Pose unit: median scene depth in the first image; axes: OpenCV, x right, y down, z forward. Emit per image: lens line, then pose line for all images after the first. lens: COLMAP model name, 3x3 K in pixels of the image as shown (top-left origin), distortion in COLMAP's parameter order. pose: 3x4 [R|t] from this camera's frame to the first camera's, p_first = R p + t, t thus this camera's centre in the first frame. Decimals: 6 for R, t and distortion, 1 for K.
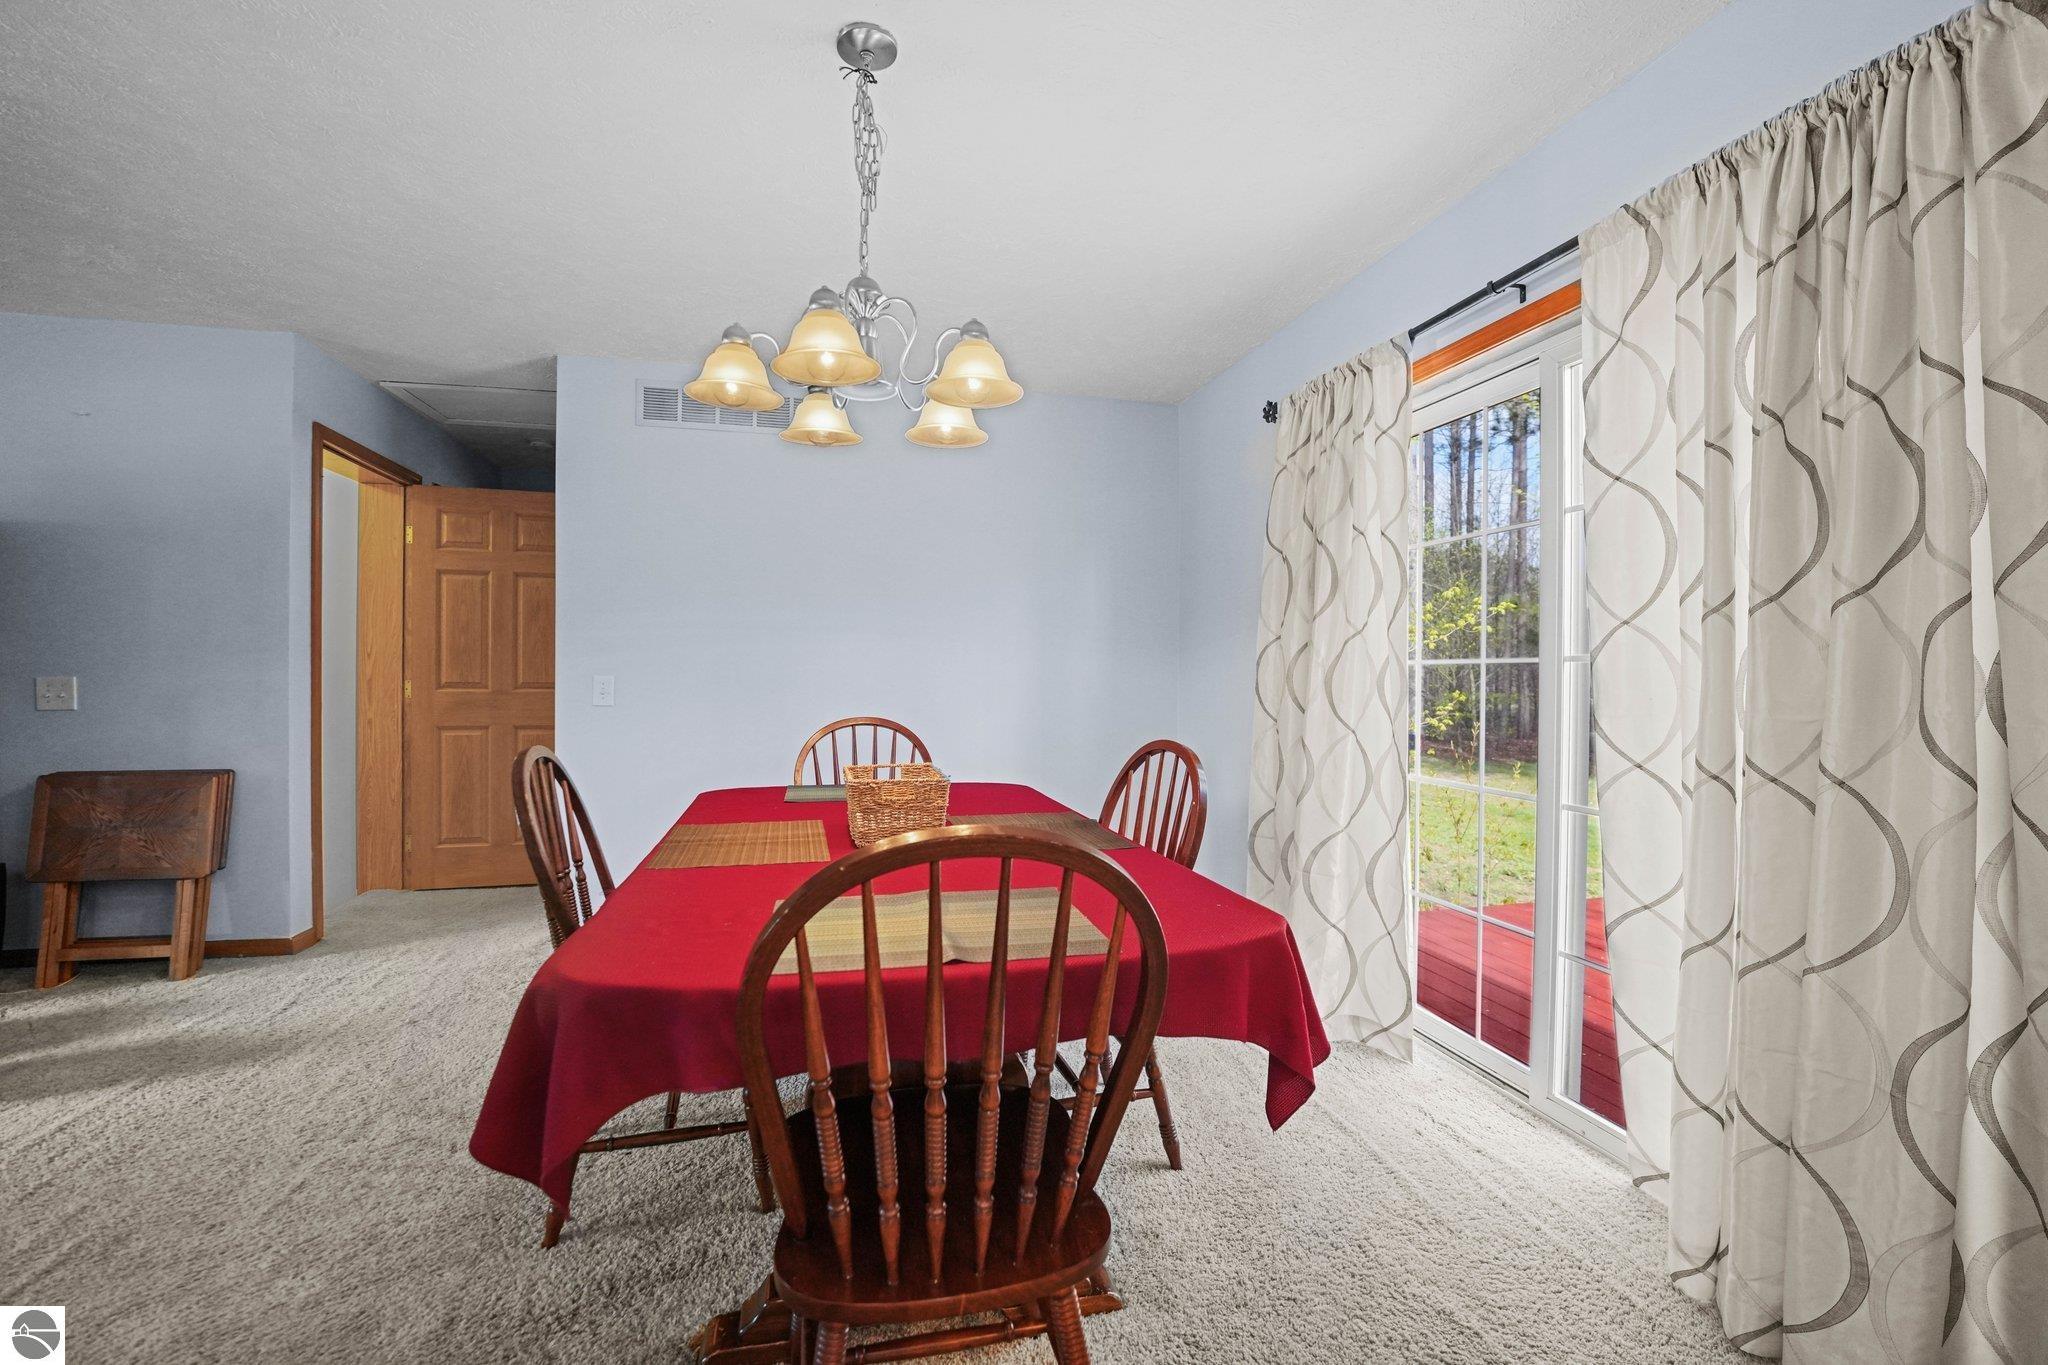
lens RADIAL K [[838.6, 0, 1011.3], [0, 838.6, 675.7], [0, 0, 1]] dist [-0.019838, 0.000202]
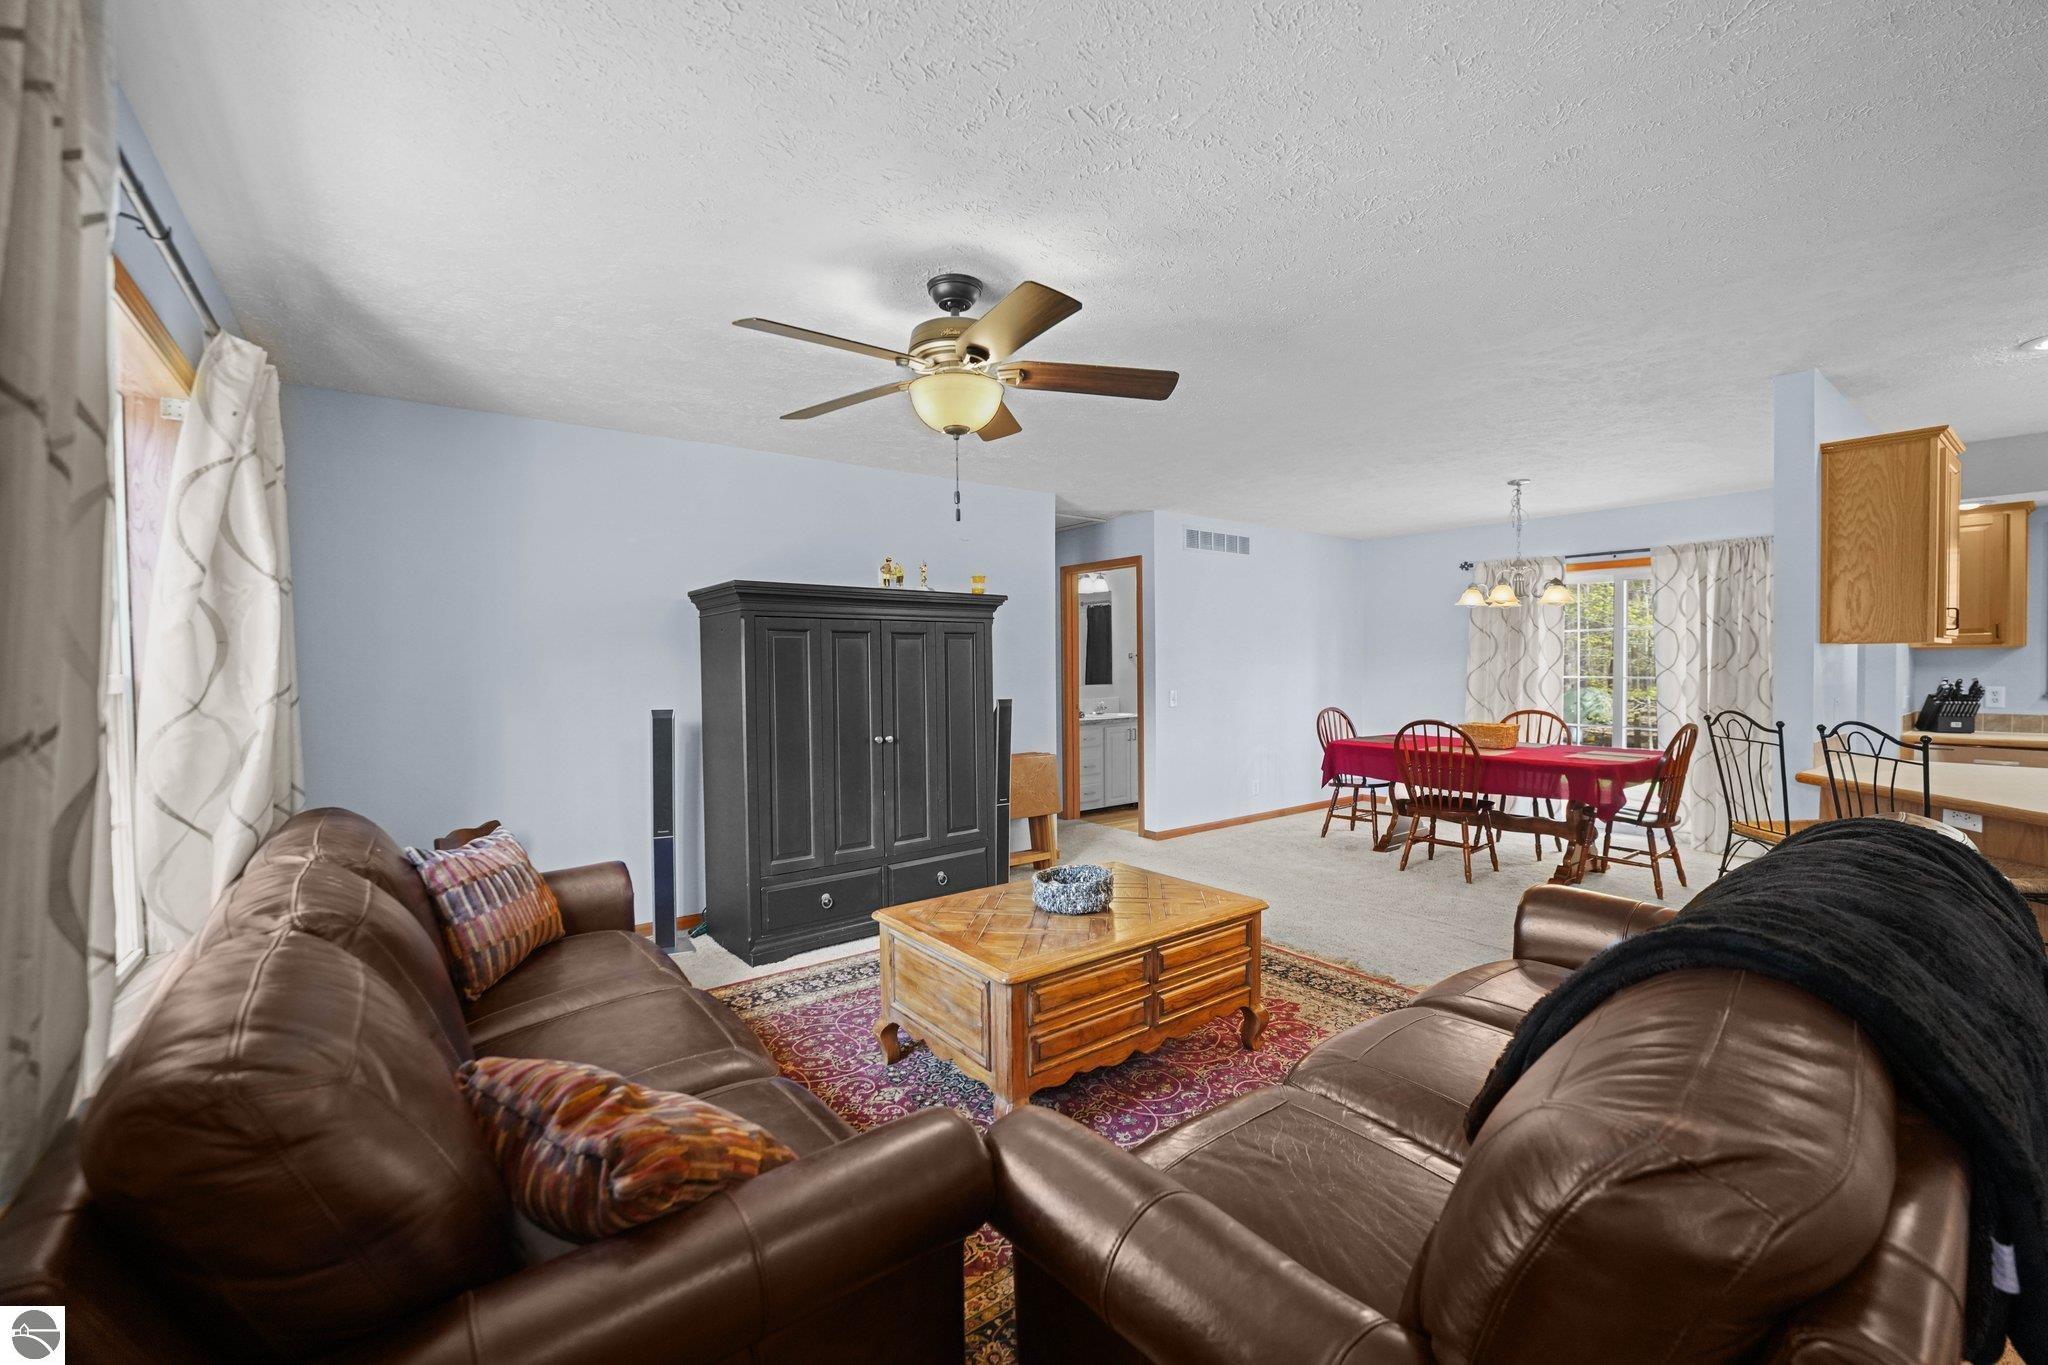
lens RADIAL K [[838.6, 0, 1011.3], [0, 838.6, 675.7], [0, 0, 1]] dist [-0.019838, 0.000202]
pose [[0.912809, -0.018503, 0.407968, -2.130331], [0.012524, 0.999772, 0.017320, -0.091845], [-0.408195, -0.010700, 0.912832, -0.680150]]
